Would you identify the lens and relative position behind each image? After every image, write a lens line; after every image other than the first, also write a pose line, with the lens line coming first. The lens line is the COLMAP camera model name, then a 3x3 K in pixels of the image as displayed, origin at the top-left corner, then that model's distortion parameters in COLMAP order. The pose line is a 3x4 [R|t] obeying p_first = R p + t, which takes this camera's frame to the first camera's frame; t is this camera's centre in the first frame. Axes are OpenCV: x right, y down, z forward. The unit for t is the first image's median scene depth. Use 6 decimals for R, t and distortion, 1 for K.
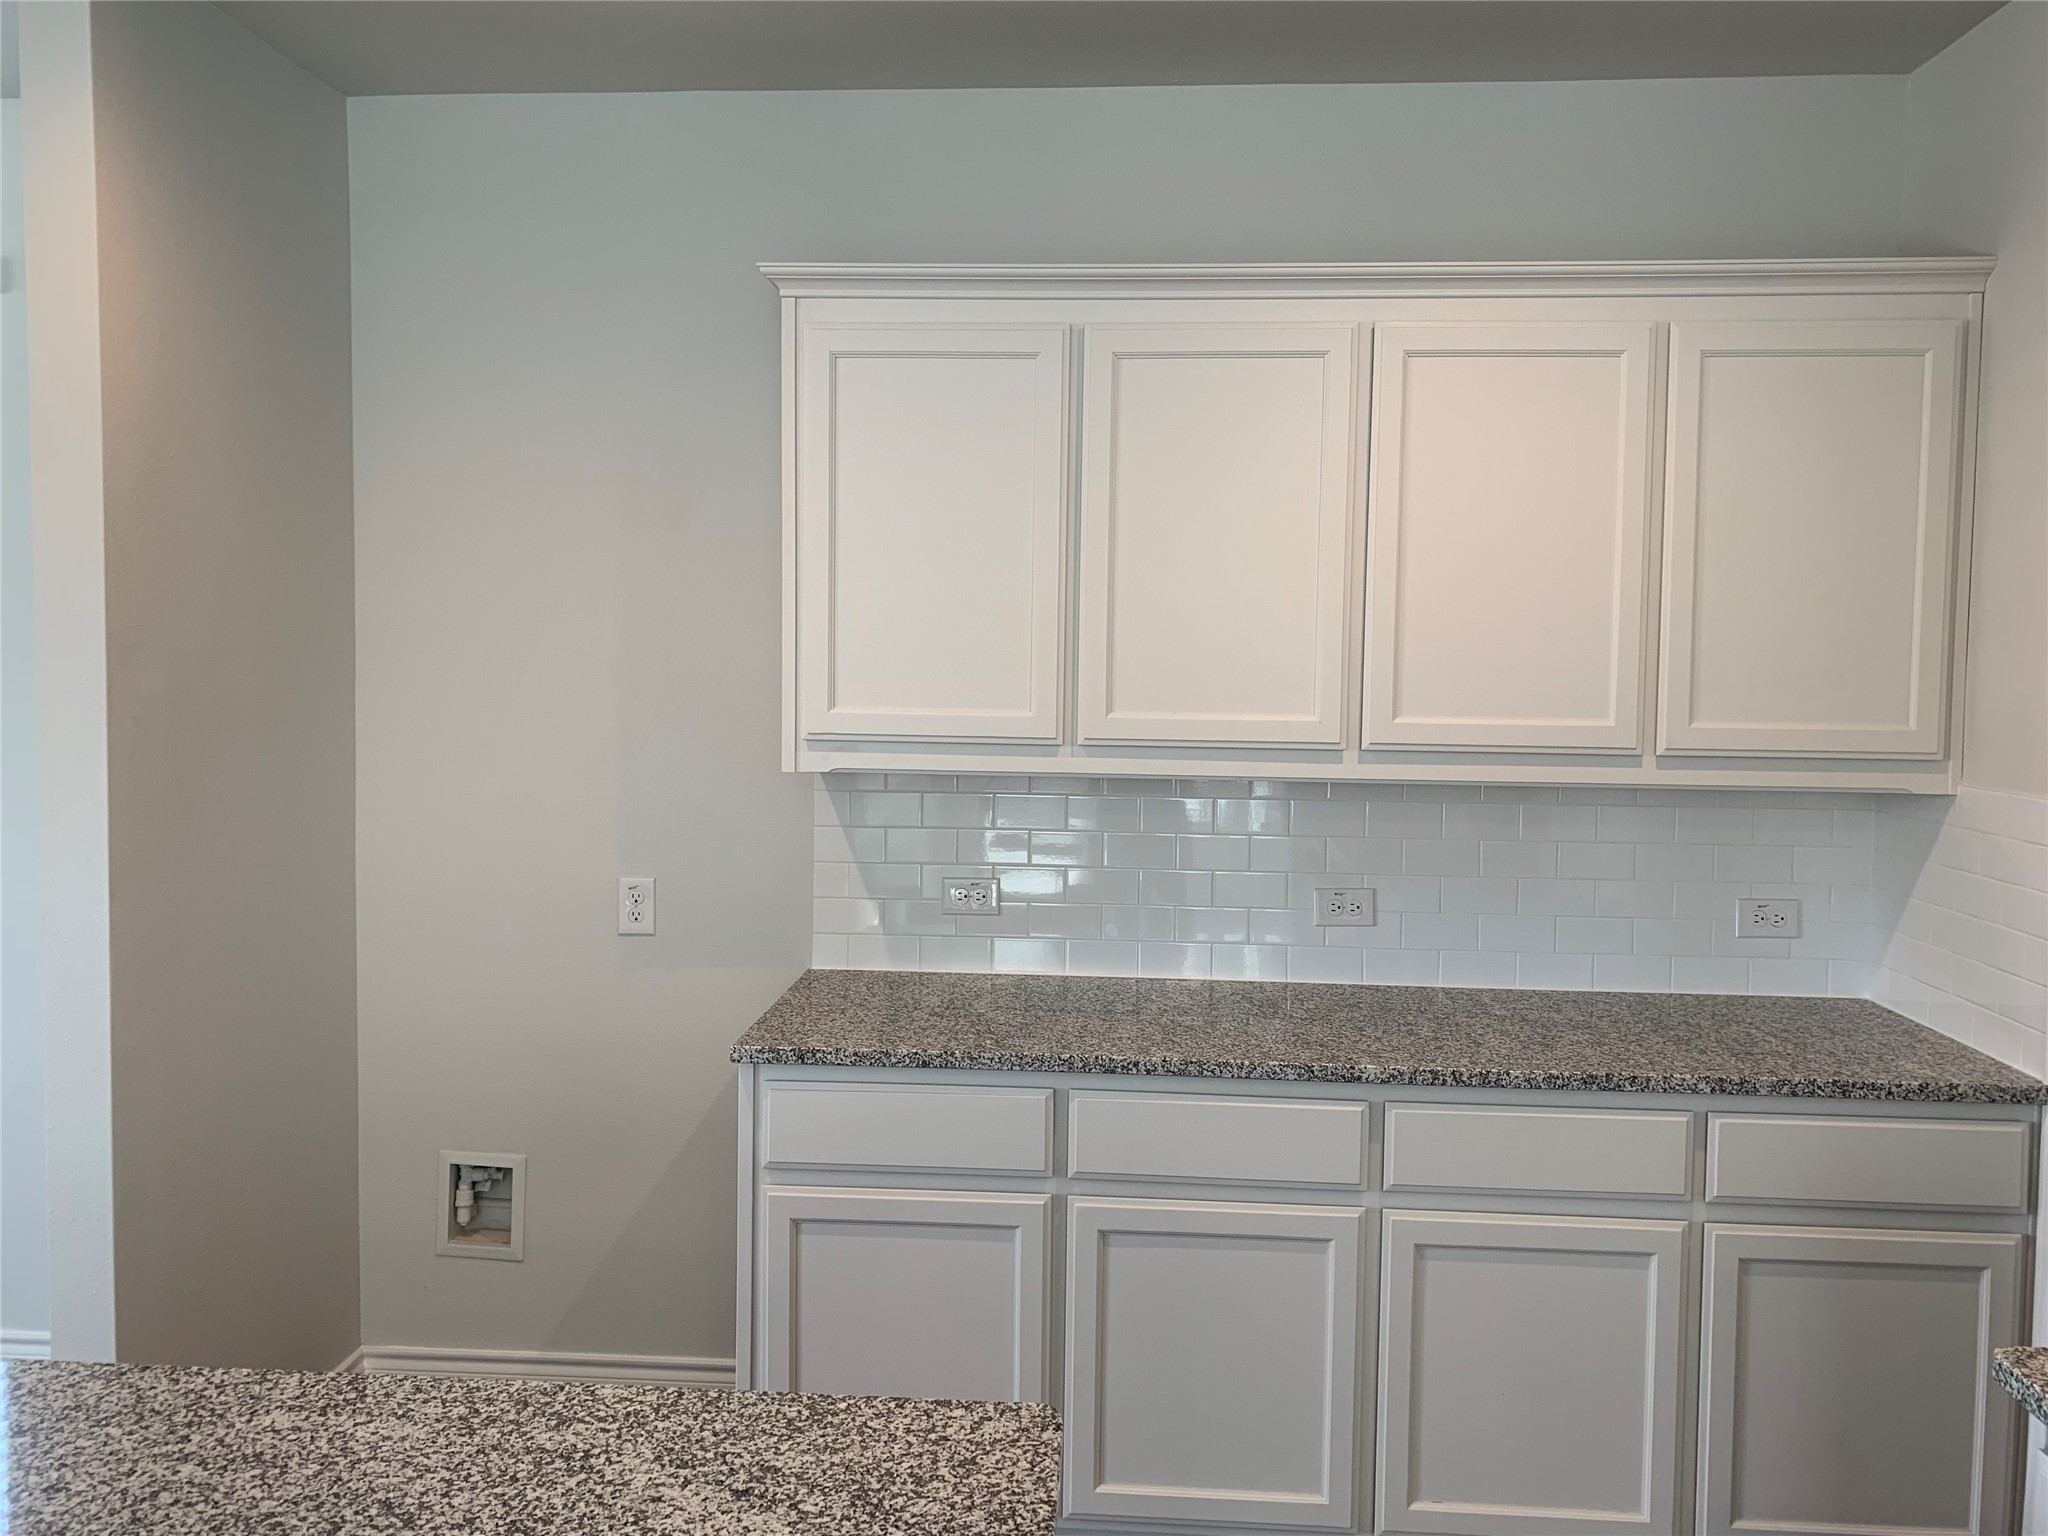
lens RADIAL K [[1569.9, 0, 1022.2], [0, 1569.9, 723.8], [0, 0, 1]] dist [0.030408, -0.017735]
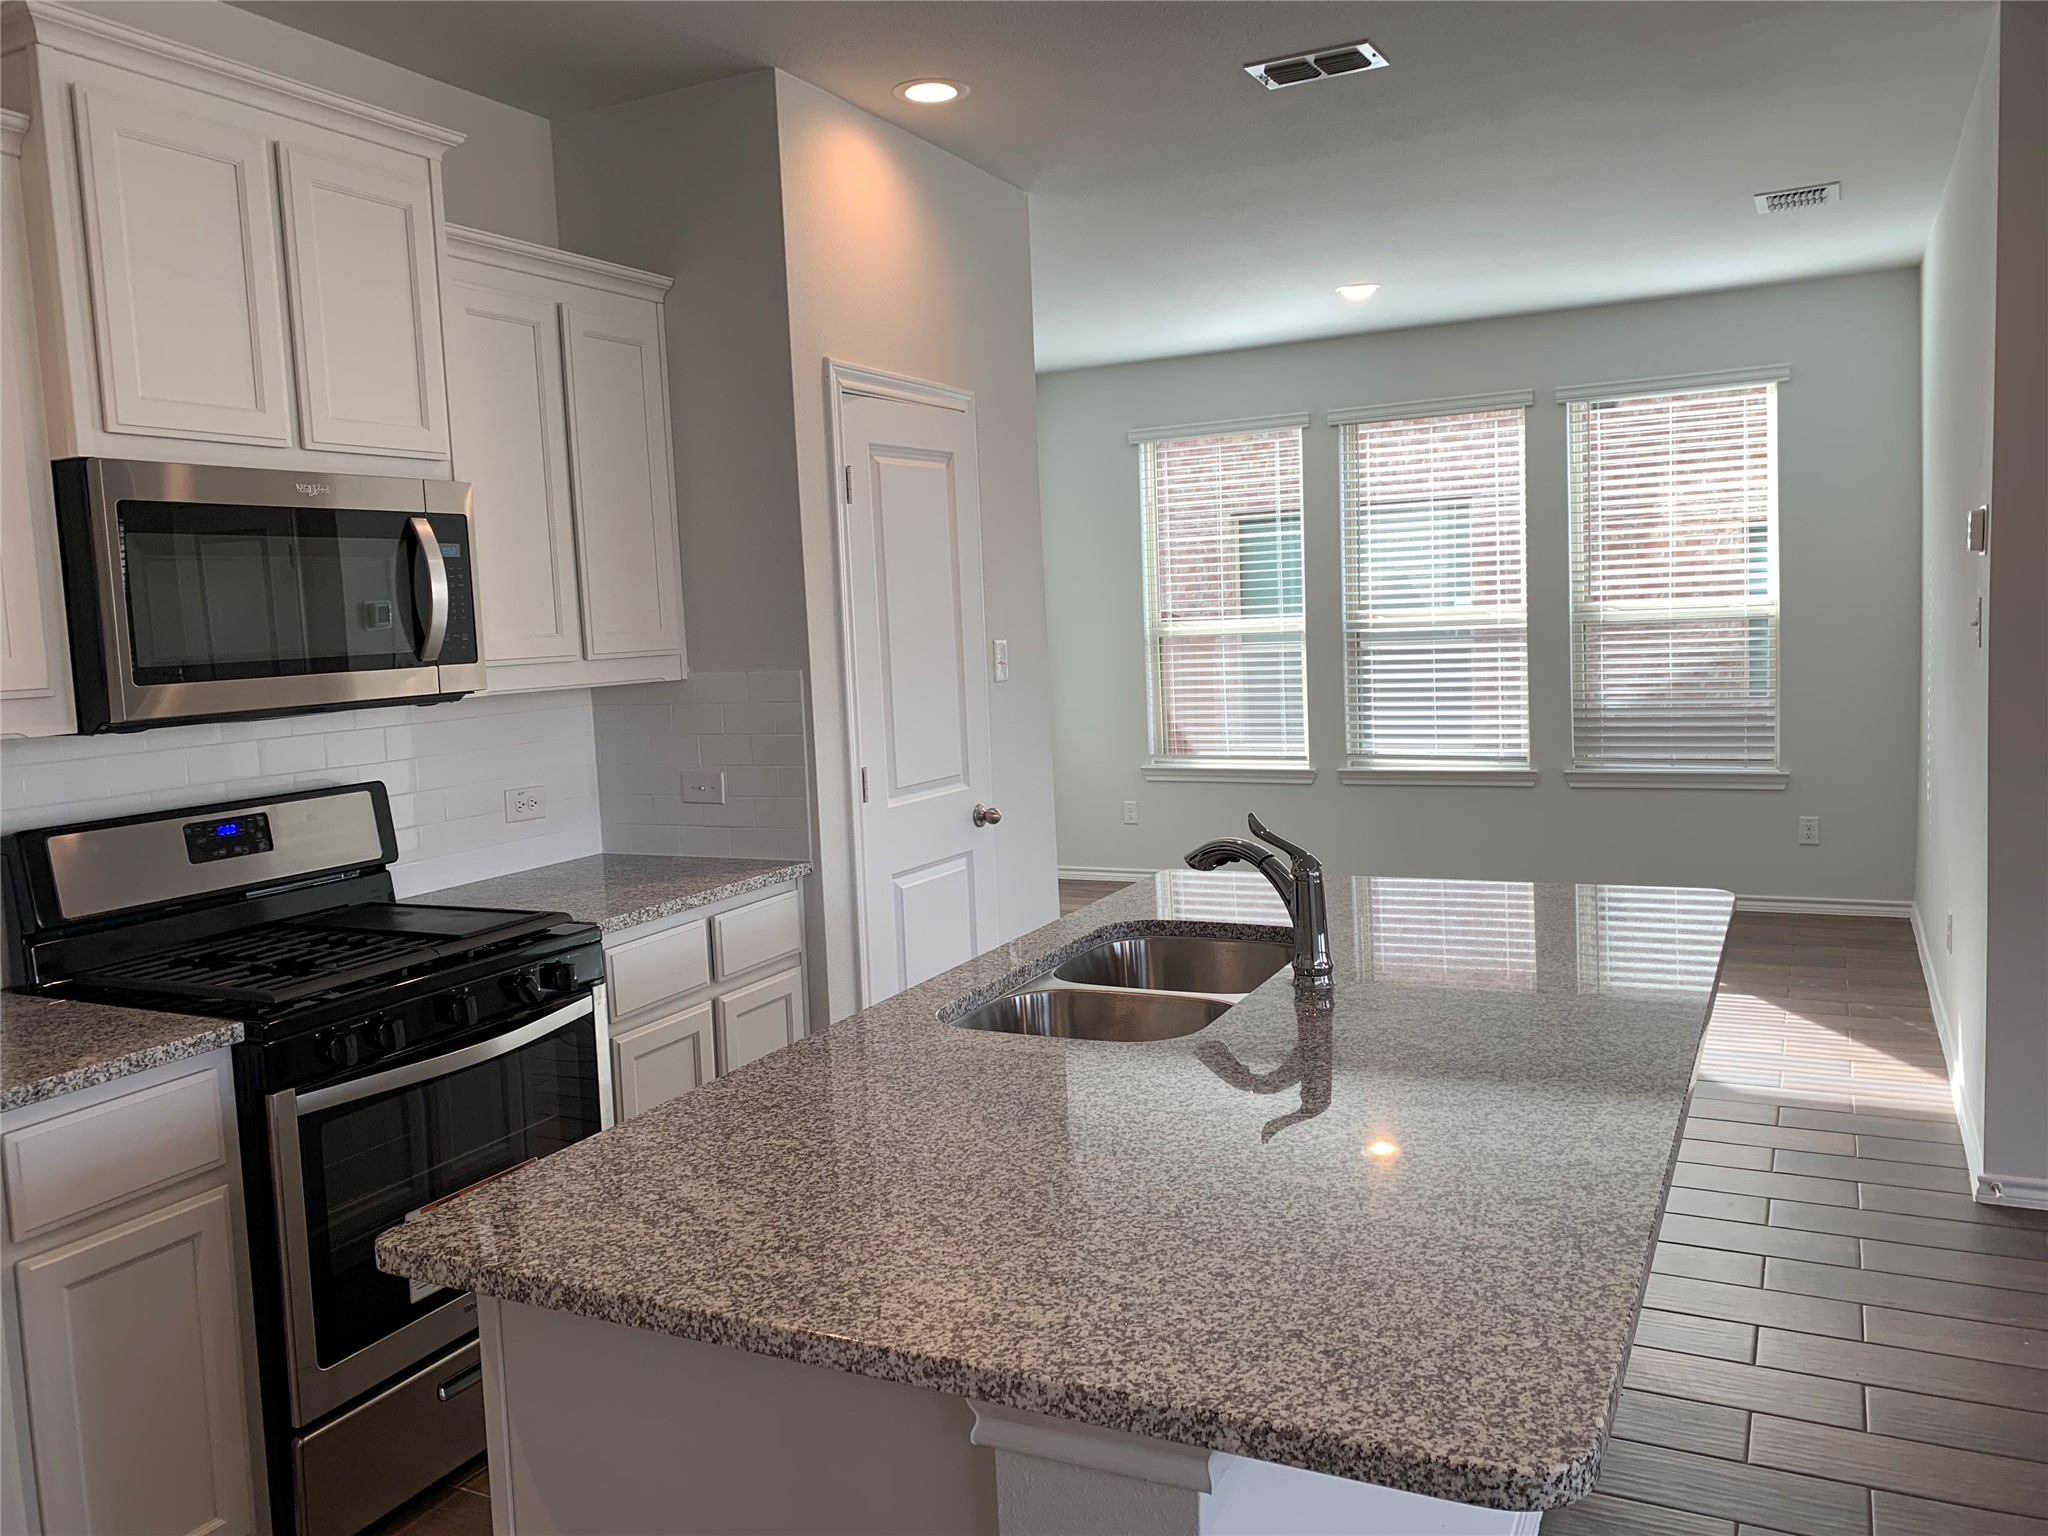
lens RADIAL K [[1545.5, 0, 1027.1], [0, 1545.5, 772.1], [0, 0, 1]] dist [0.048438, -0.056080]
pose [[-0.921166, -0.011398, 0.389003, -0.815303], [0.052827, 0.986657, 0.154005, -0.020400], [-0.385568, 0.162414, -0.908272, 1.782670]]
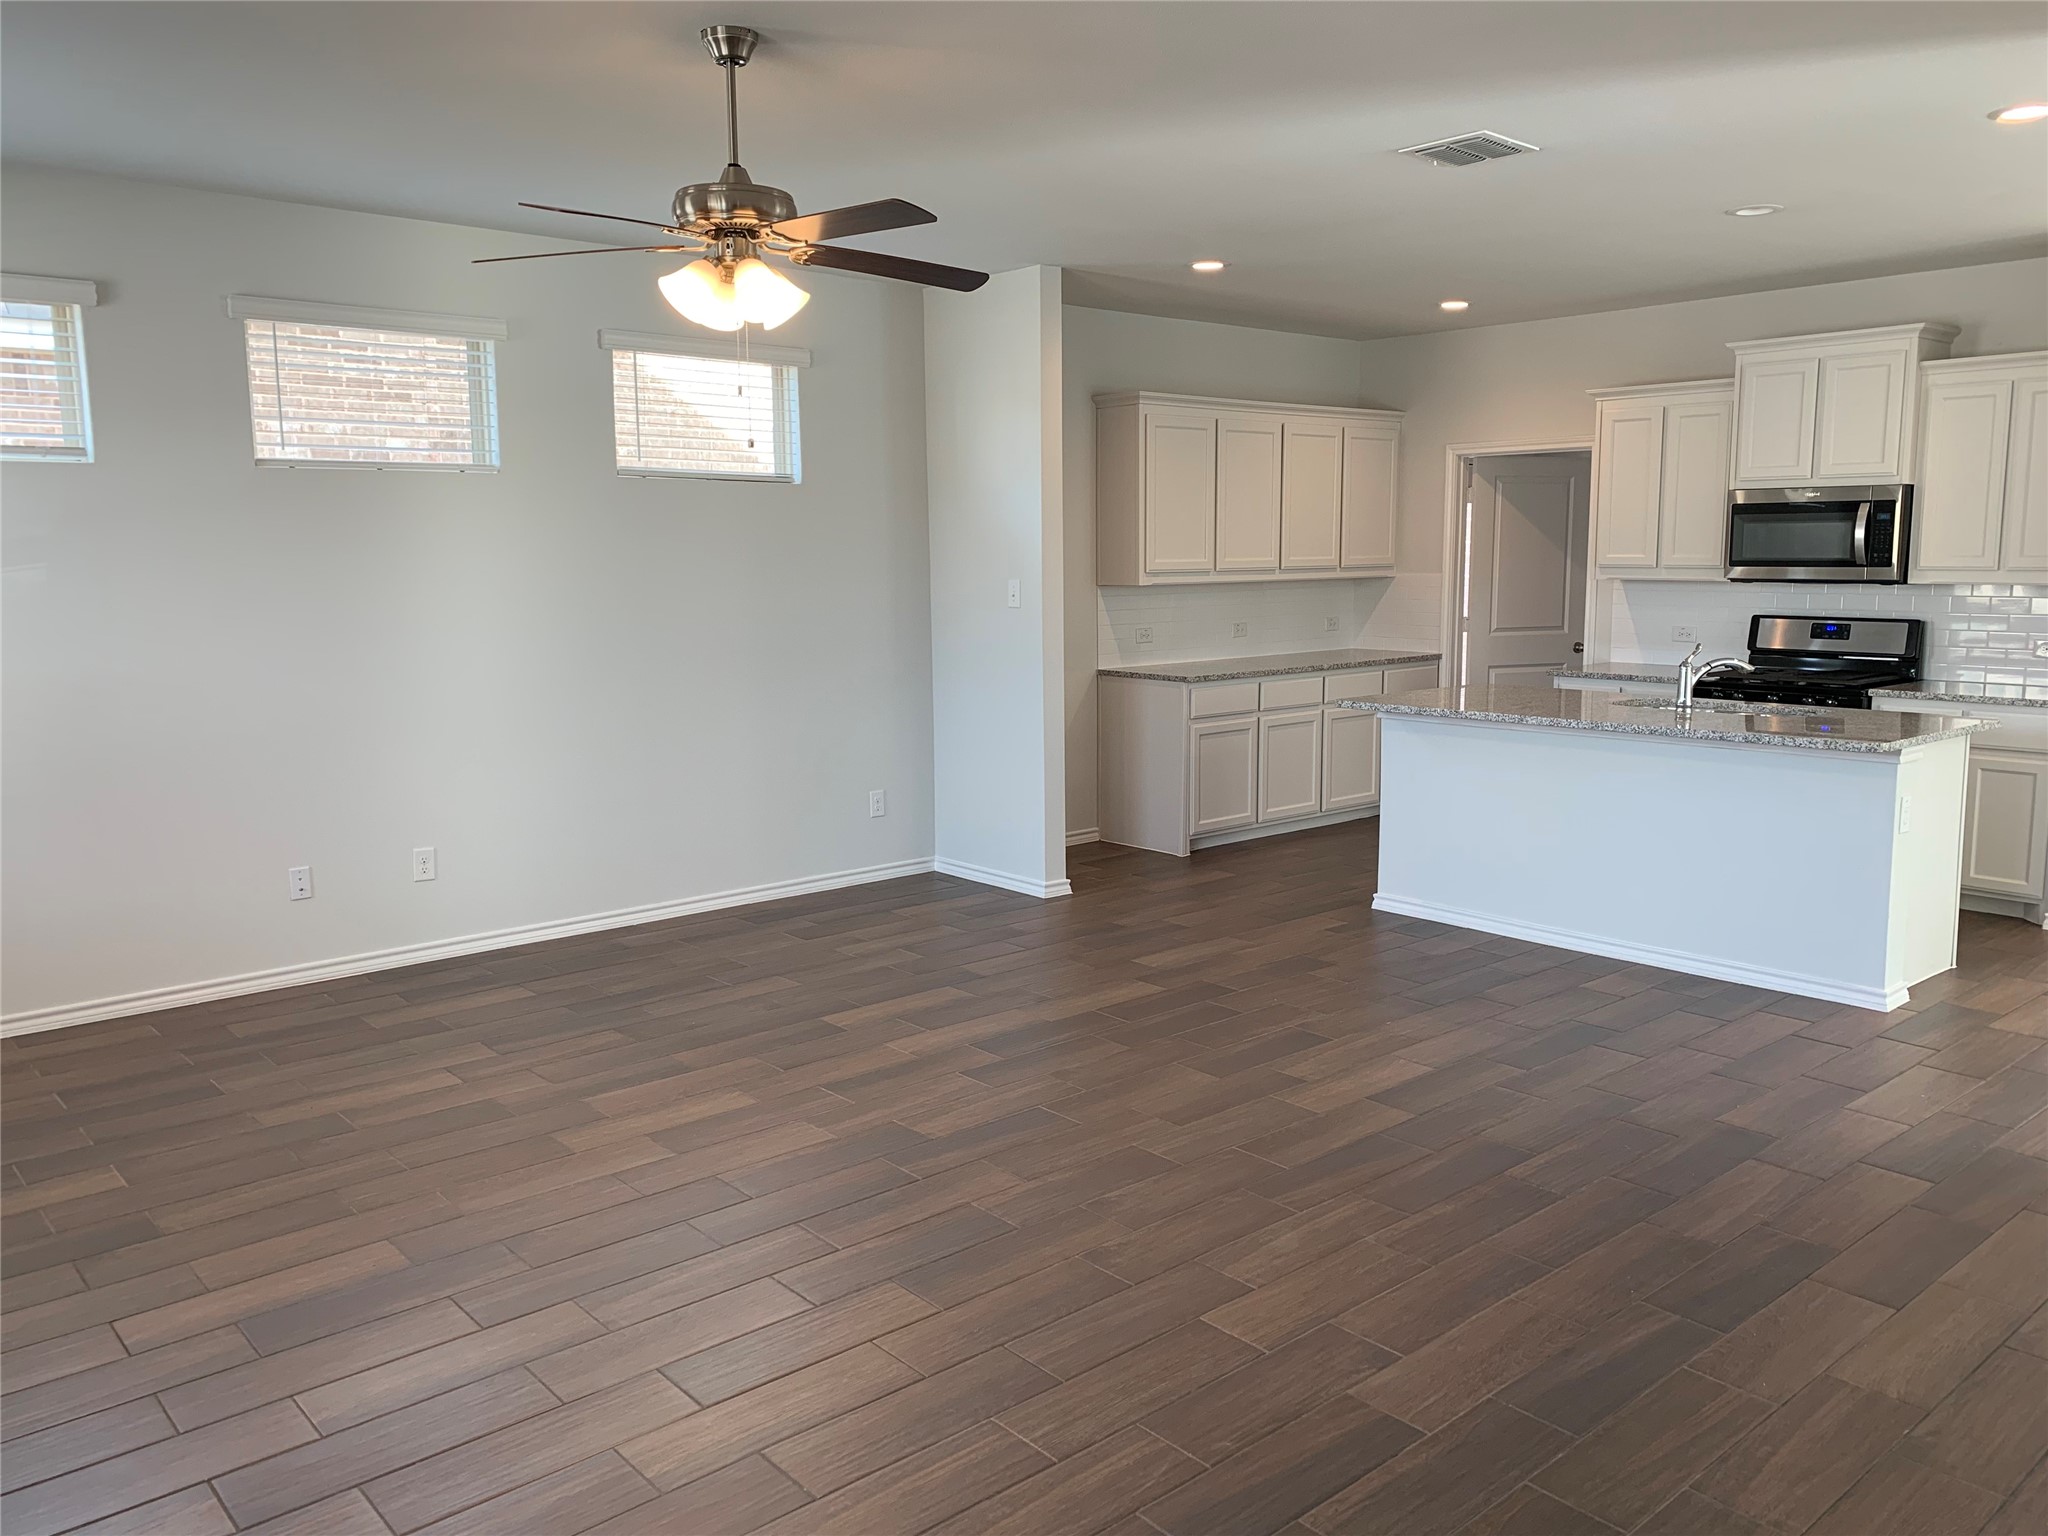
lens RADIAL K [[1545.5, 0, 1027.1], [0, 1545.5, 772.1], [0, 0, 1]] dist [0.048438, -0.056080]
pose [[0.697446, -0.119935, 0.706530, -4.690874], [0.047728, 0.991481, 0.121191, 0.042226], [-0.715047, -0.050803, 0.697228, -1.498278]]
